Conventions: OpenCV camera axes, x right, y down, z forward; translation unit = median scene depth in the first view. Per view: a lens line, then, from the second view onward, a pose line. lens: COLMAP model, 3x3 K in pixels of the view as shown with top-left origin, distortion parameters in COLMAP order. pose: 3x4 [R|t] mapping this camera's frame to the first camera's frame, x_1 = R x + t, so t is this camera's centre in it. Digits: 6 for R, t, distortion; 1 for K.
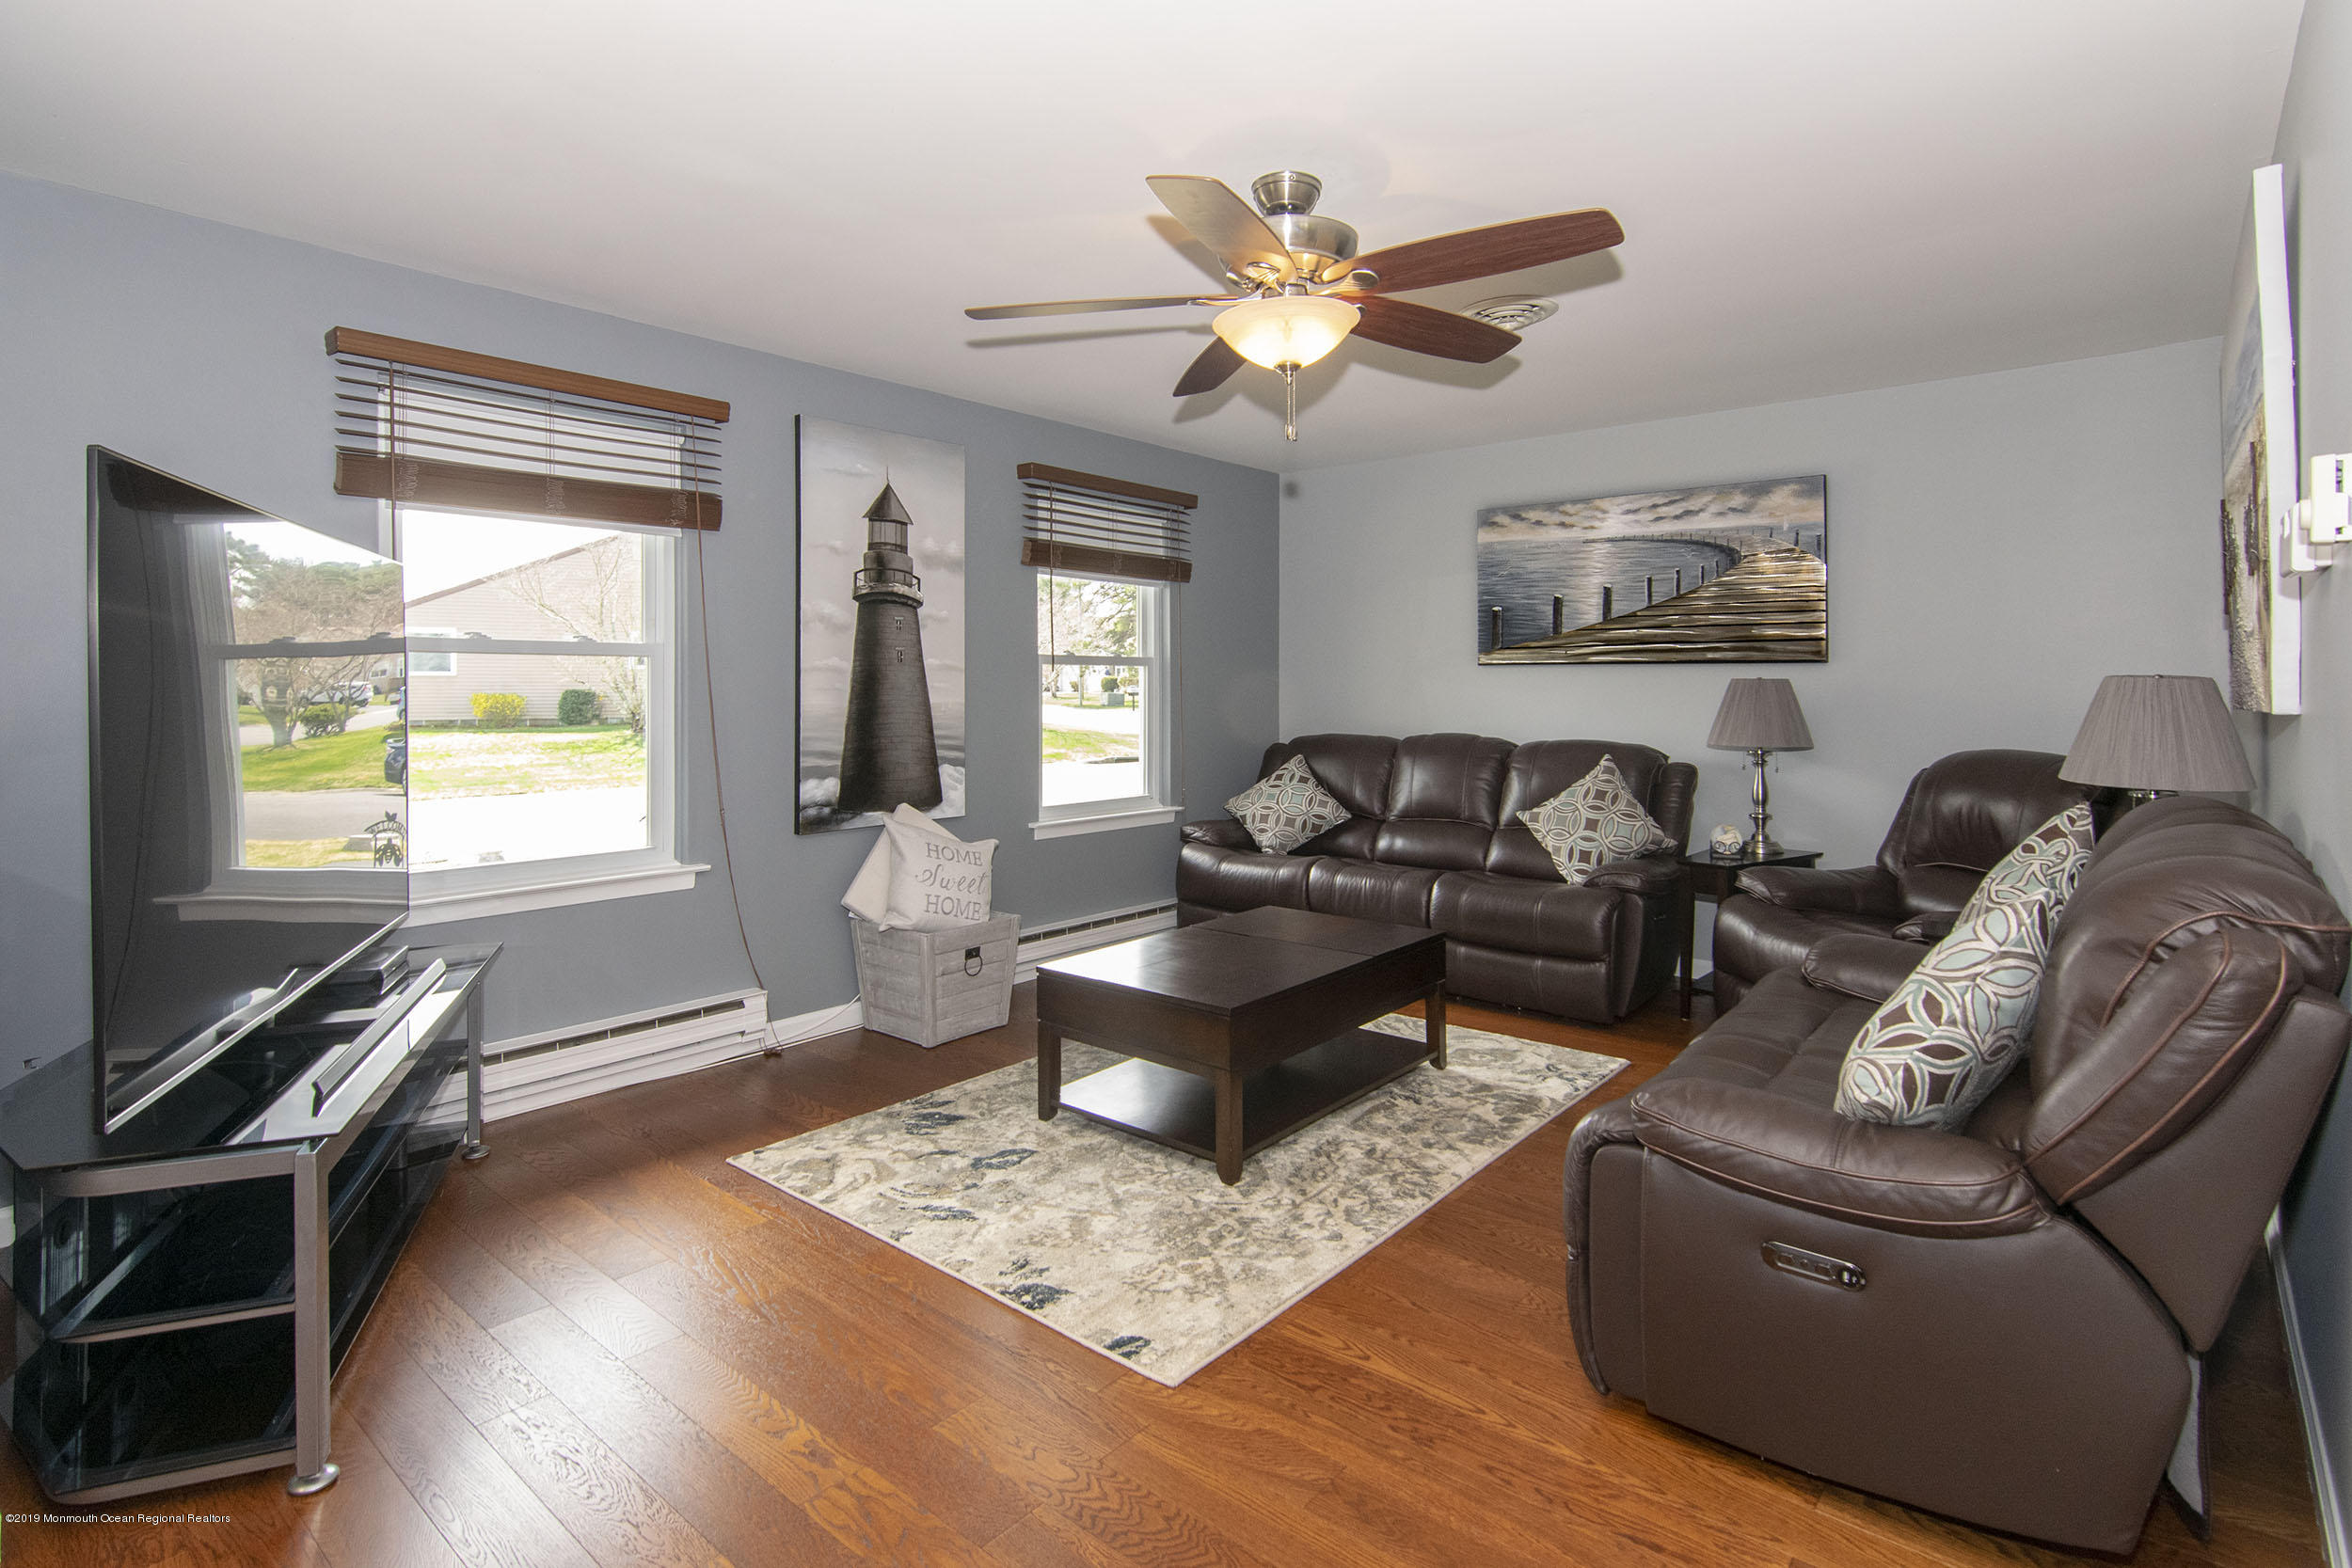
lens RADIAL K [[1159.1, 0, 1170.9], [0, 1159.1, 691.1], [0, 0, 1]] dist [-0.001717, -0.000101]
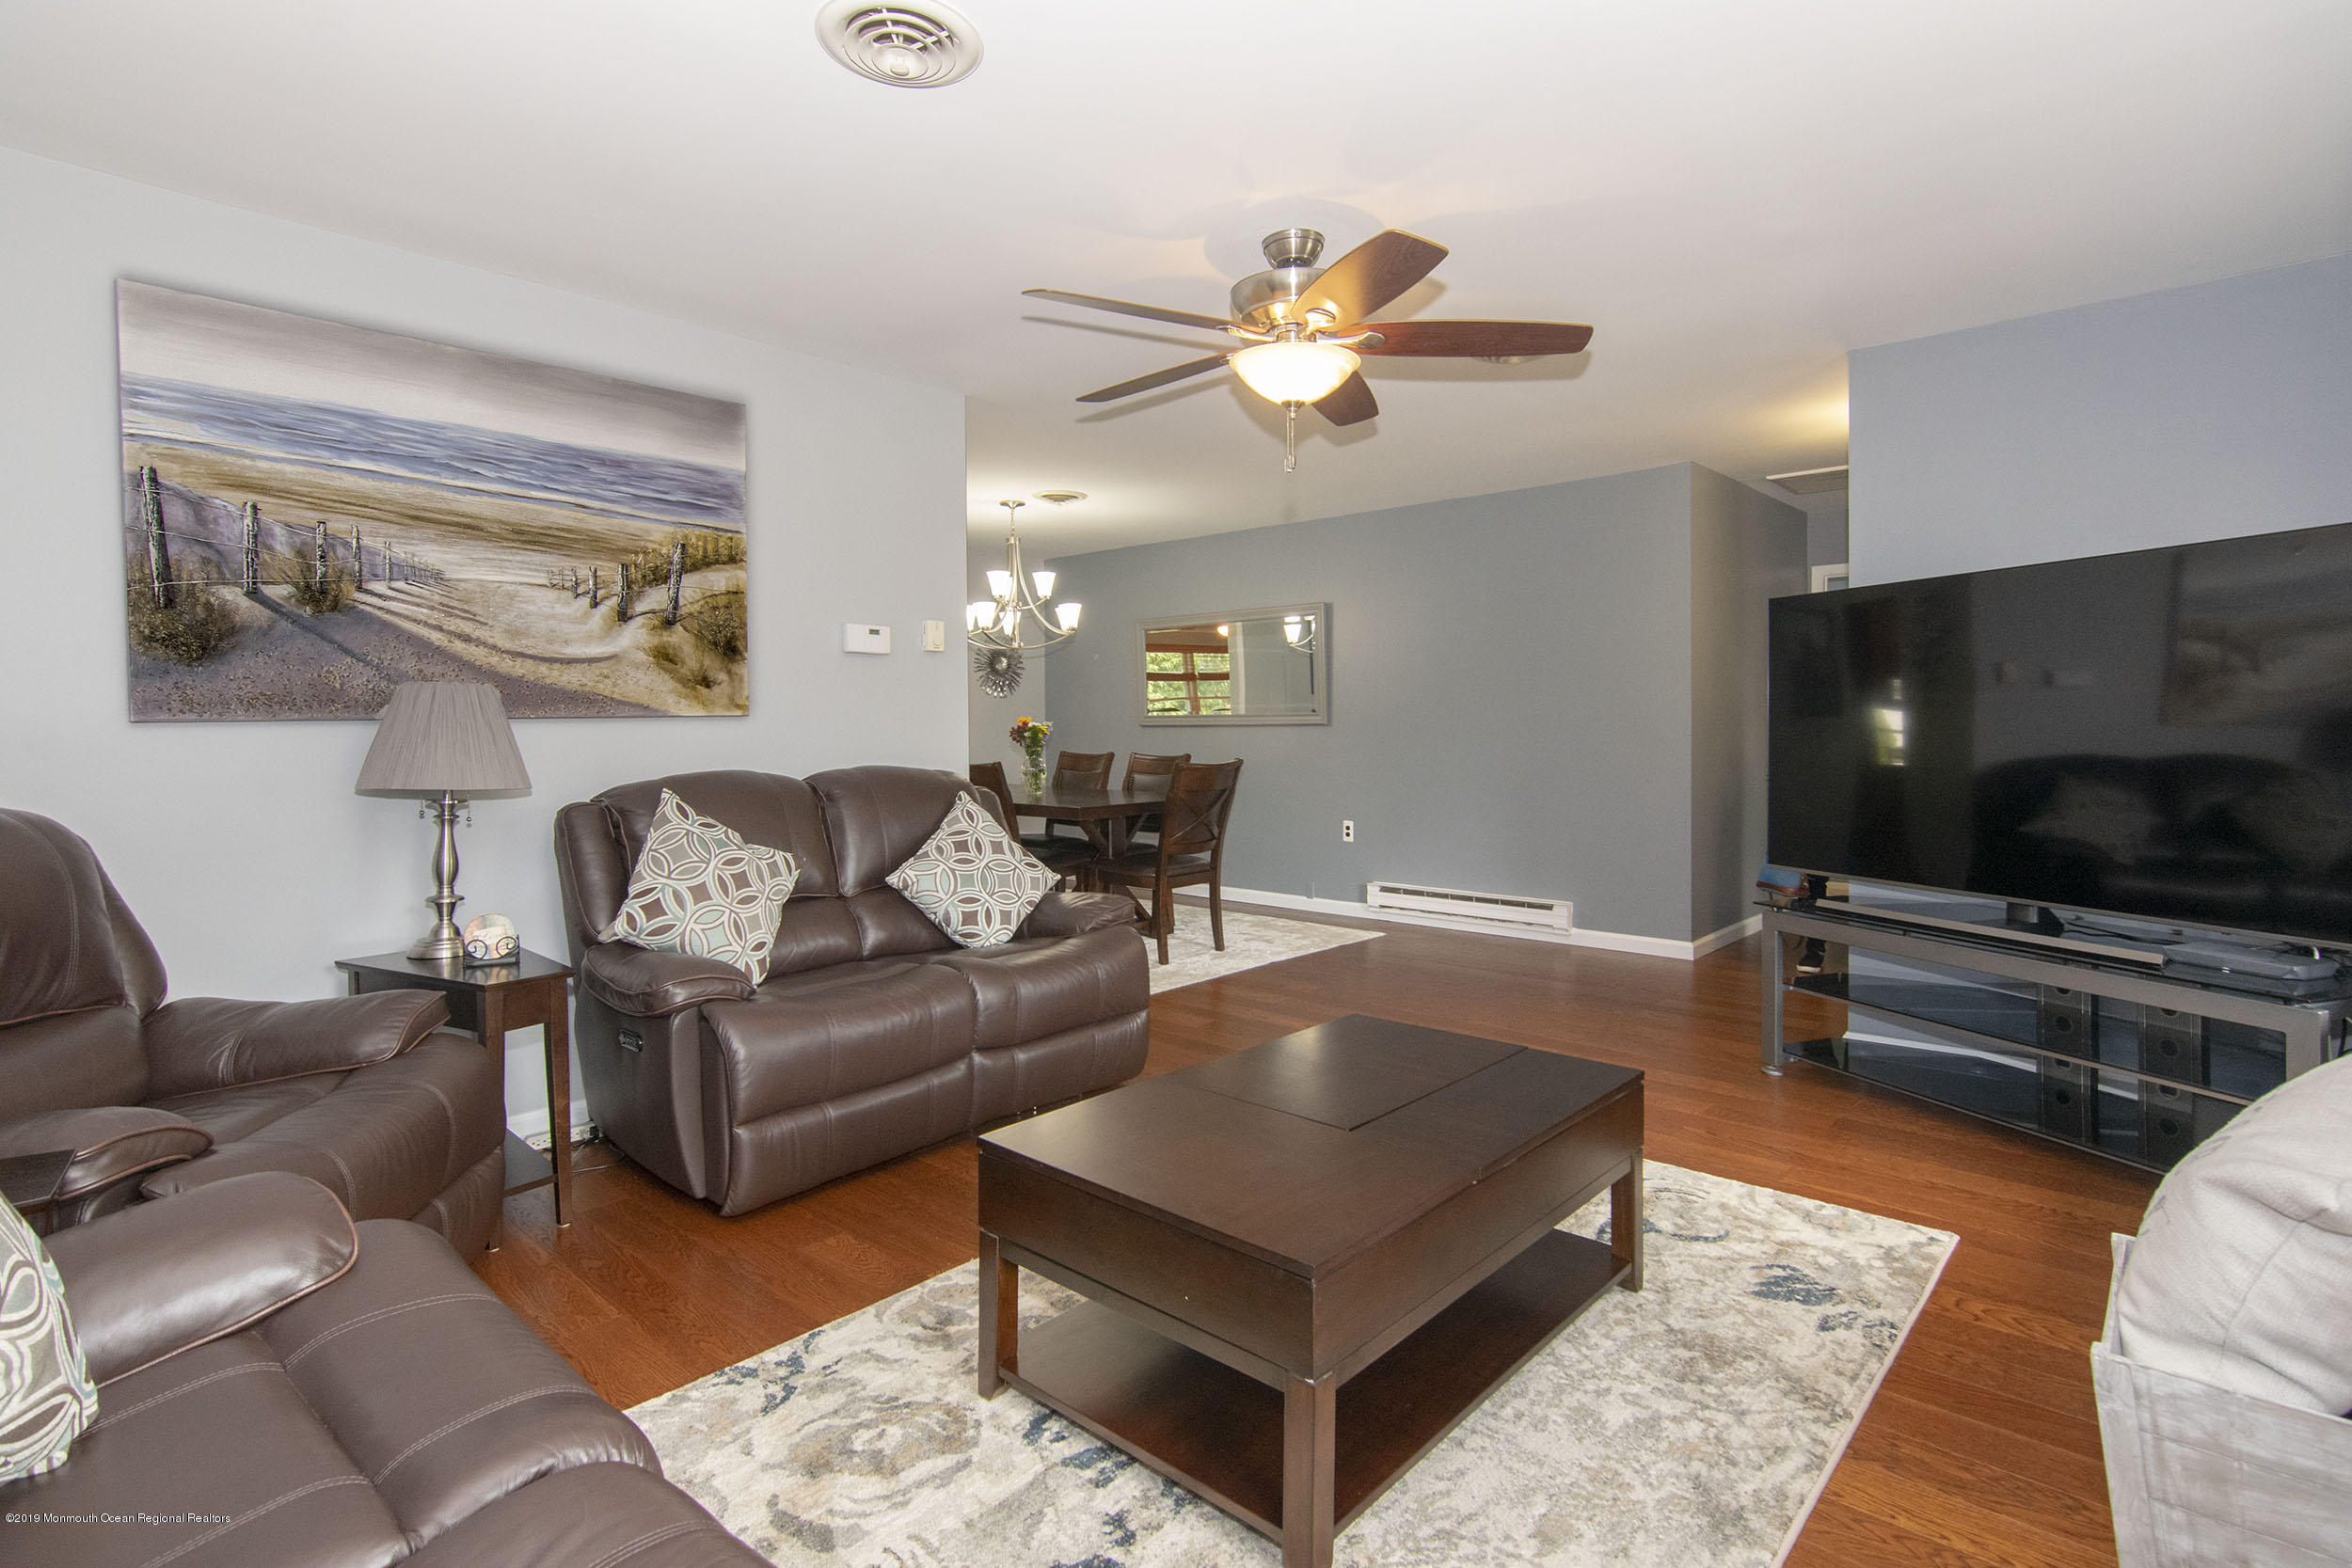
lens RADIAL K [[1151.2, 0, 1176.7], [0, 1151.2, 763.7], [0, 0, 1]] dist [-0.000462, -0.000087]
pose [[-0.999206, 0.009850, 0.038599, 0.171477], [0.011176, 0.999349, 0.034302, 0.028111], [-0.038236, 0.034707, -0.998666, 2.093051]]
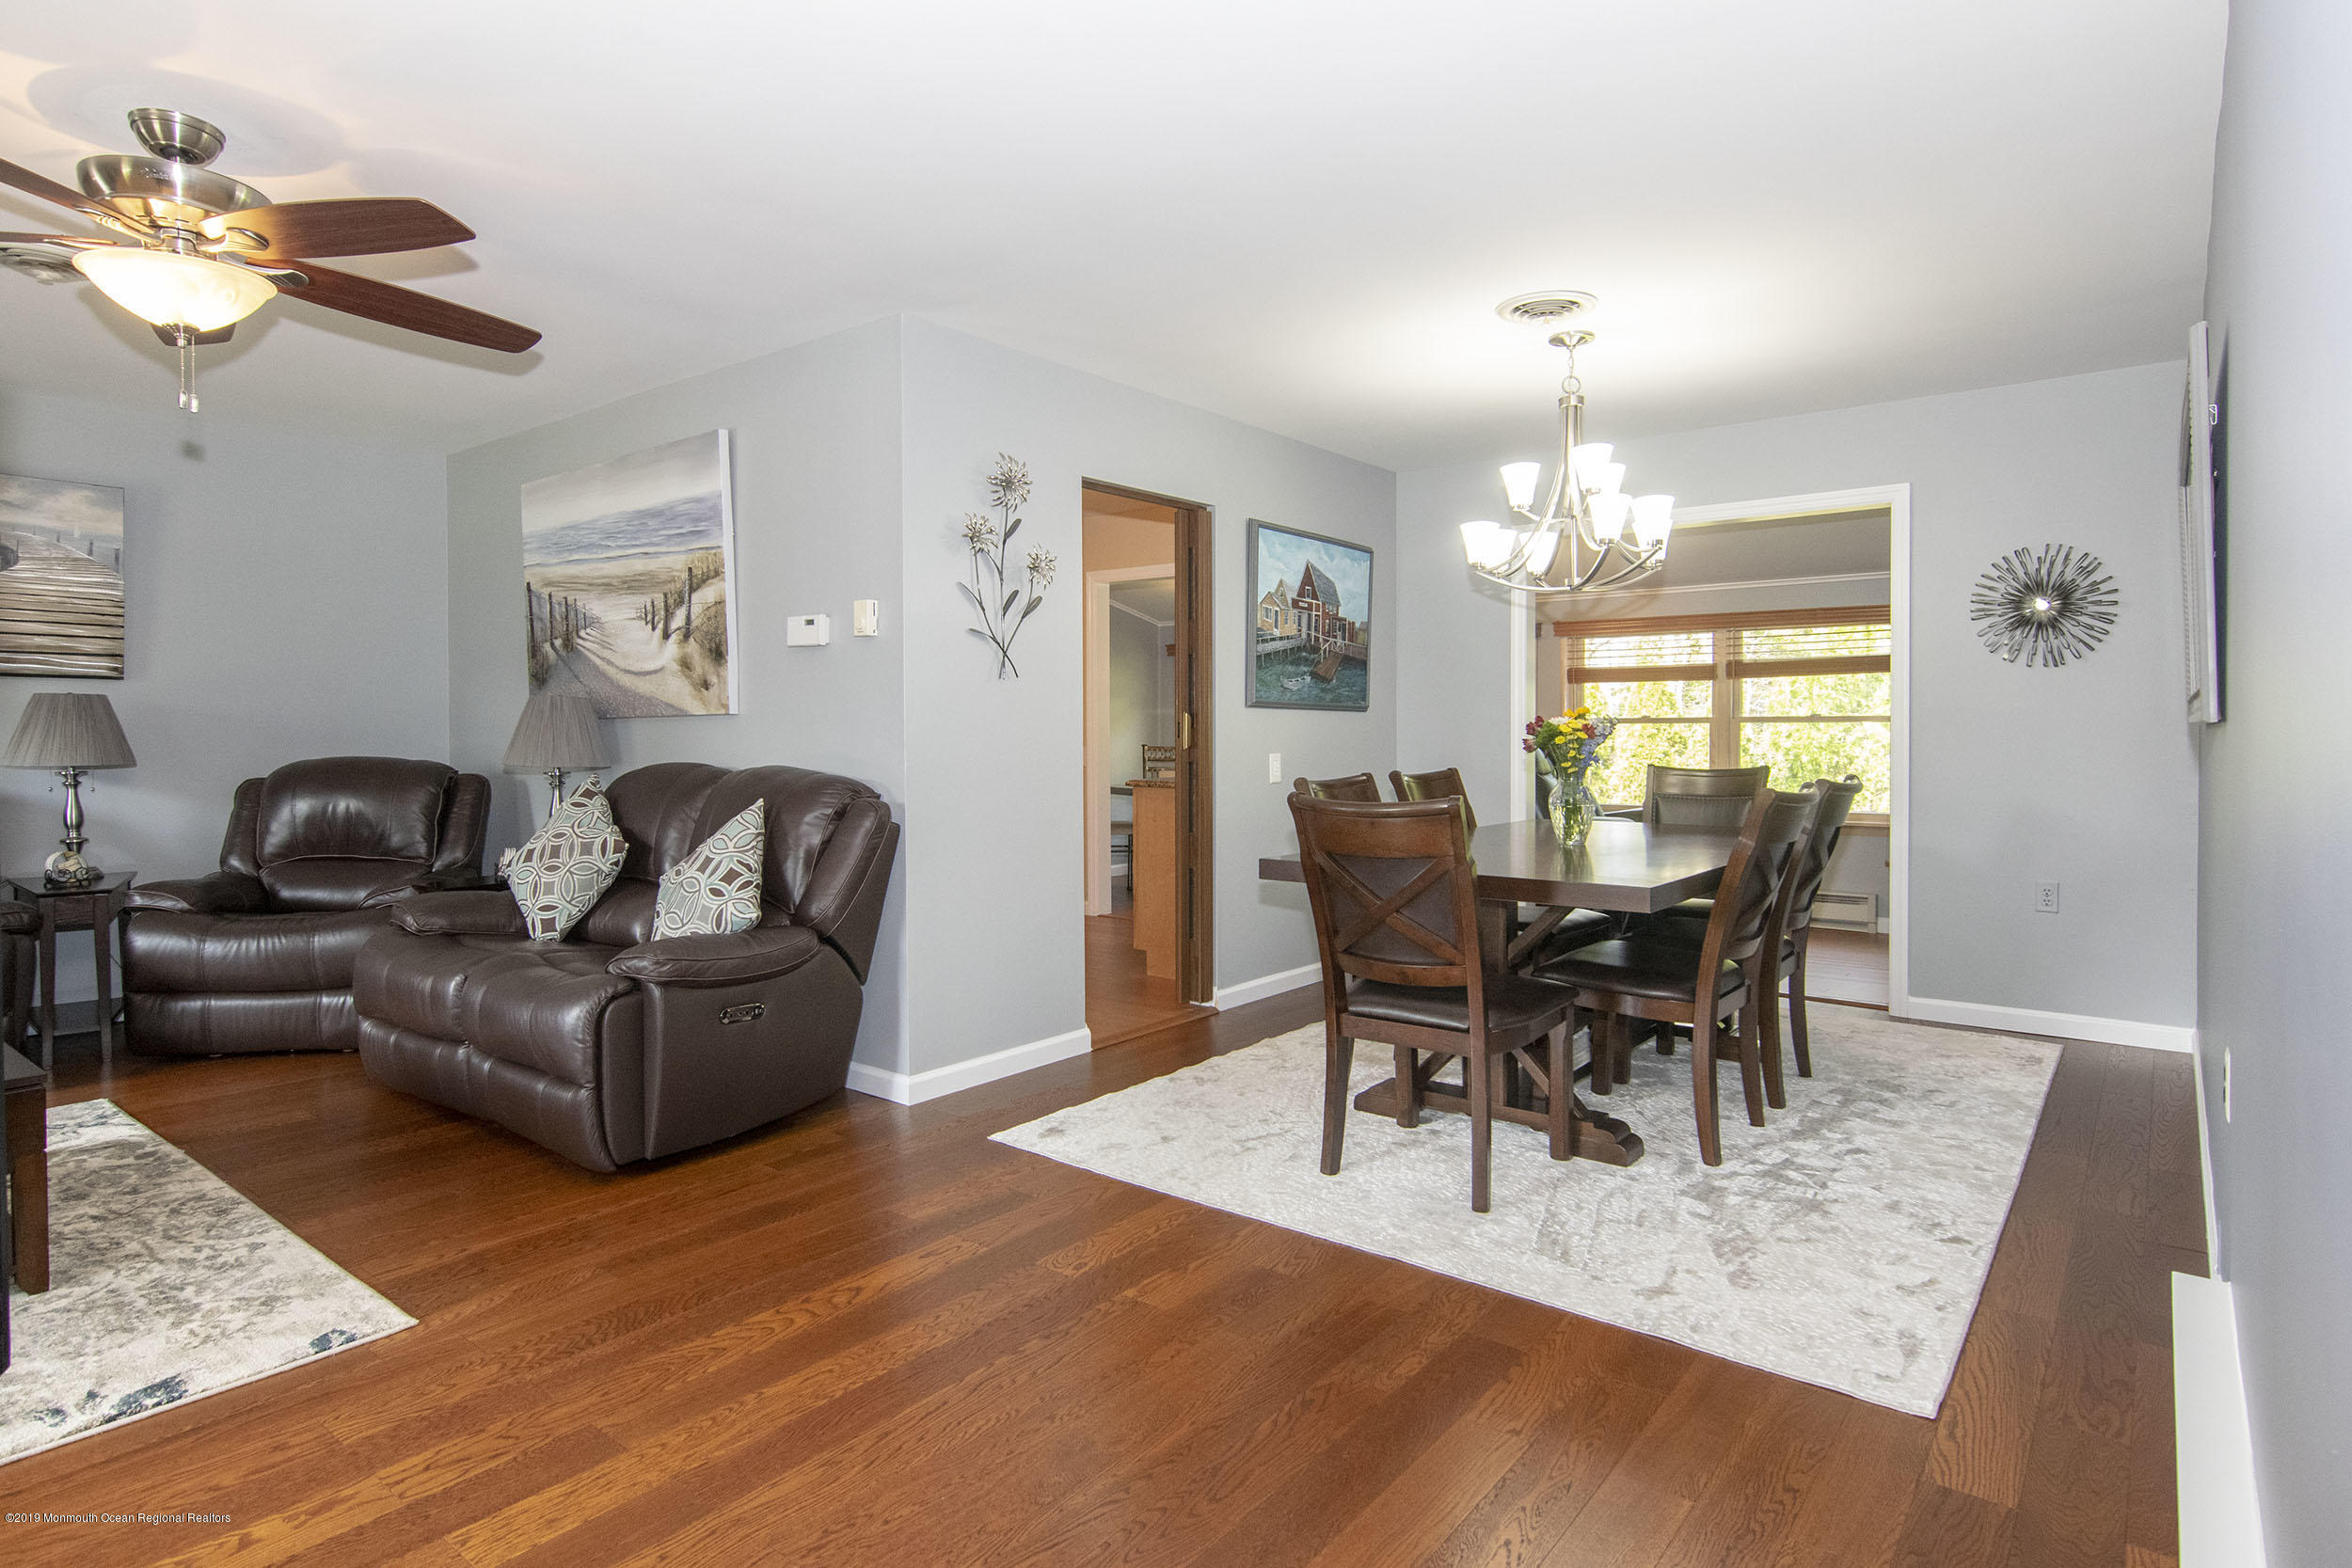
lens RADIAL K [[1263.7, 0, 1165.5], [0, 1263.7, 750.2], [0, 0, 1]] dist [-0.000077, -0.000083]
pose [[-0.040224, -0.009355, 0.999147, -0.908354], [0.002240, 0.999953, 0.009453, 0.045070], [-0.999188, 0.002619, -0.040201, 0.268559]]
